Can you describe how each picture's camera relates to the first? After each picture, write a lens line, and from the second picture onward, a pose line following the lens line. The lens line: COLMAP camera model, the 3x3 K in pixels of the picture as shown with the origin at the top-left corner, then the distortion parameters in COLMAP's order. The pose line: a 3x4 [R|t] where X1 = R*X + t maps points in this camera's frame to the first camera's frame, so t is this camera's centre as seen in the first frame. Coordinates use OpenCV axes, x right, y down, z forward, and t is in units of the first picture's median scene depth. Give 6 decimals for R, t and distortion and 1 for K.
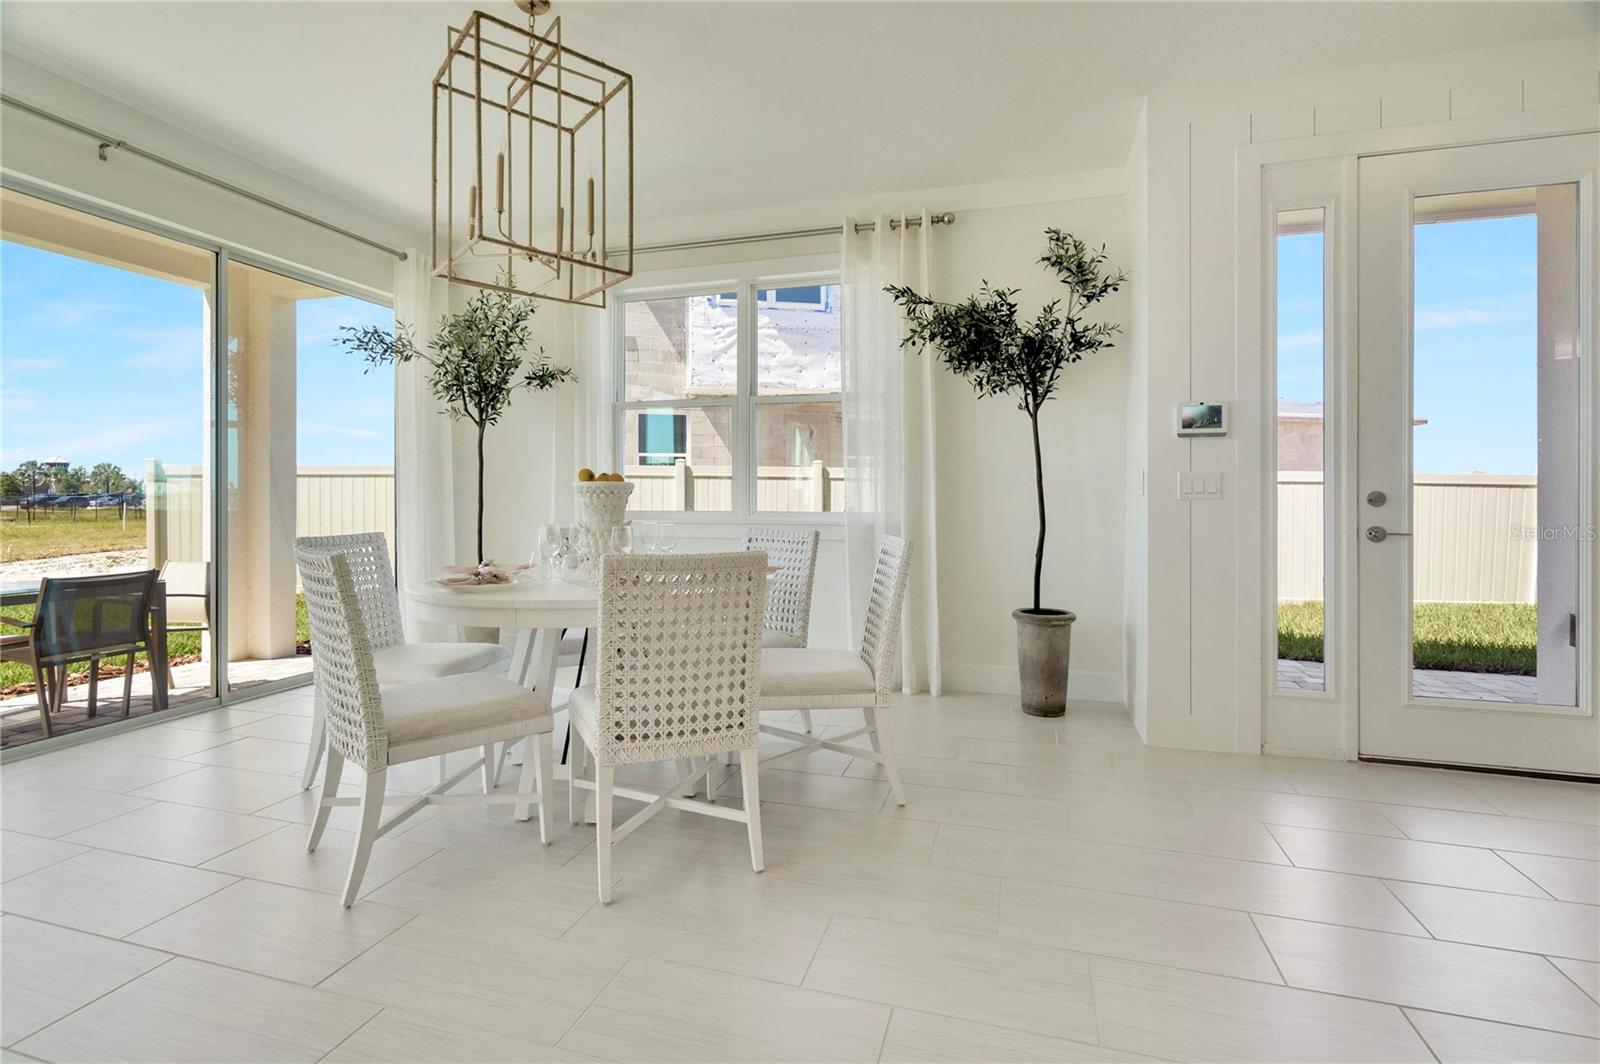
lens RADIAL K [[717.9, 0, 797.7], [0, 717.9, 507.6], [0, 0, 1]] dist [0.006700, 0.000104]
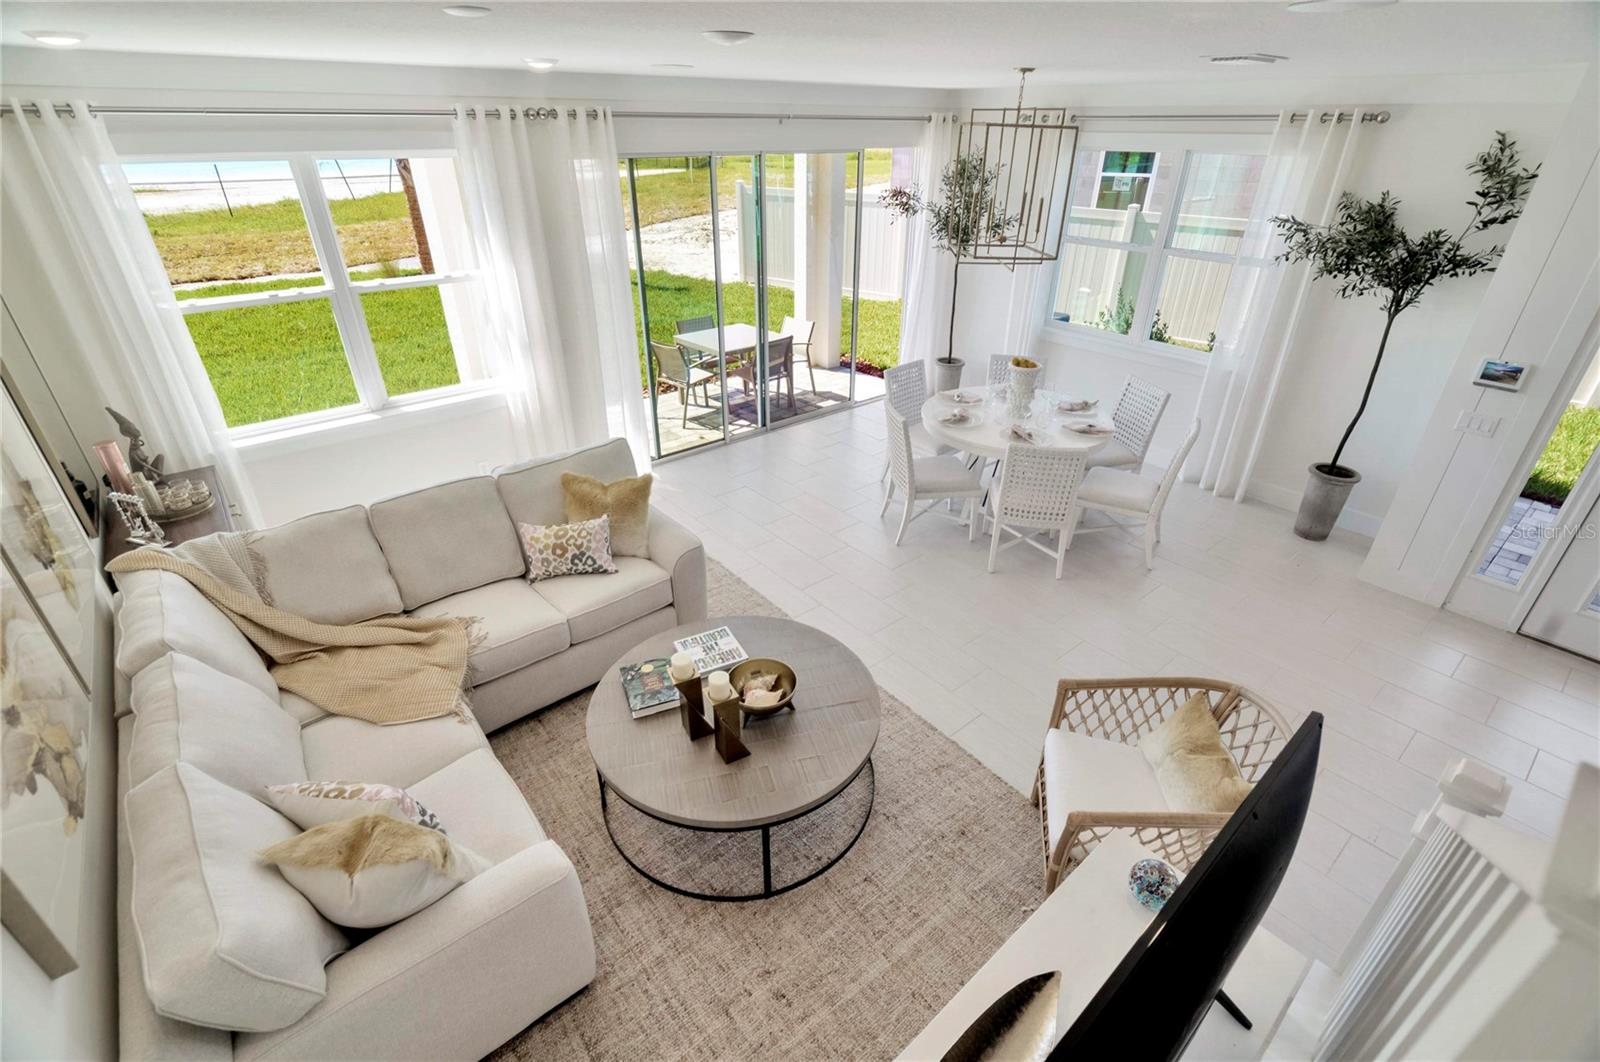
lens RADIAL K [[727.6, 0, 805.0], [0, 727.6, 526.7], [0, 0, 1]] dist [-0.012569, 0.007270]
pose [[0.839809, 0.269257, -0.471404, 0.205124], [-0.011229, 0.876765, 0.480788, -0.483045], [0.542766, -0.398477, 0.739338, -0.703630]]
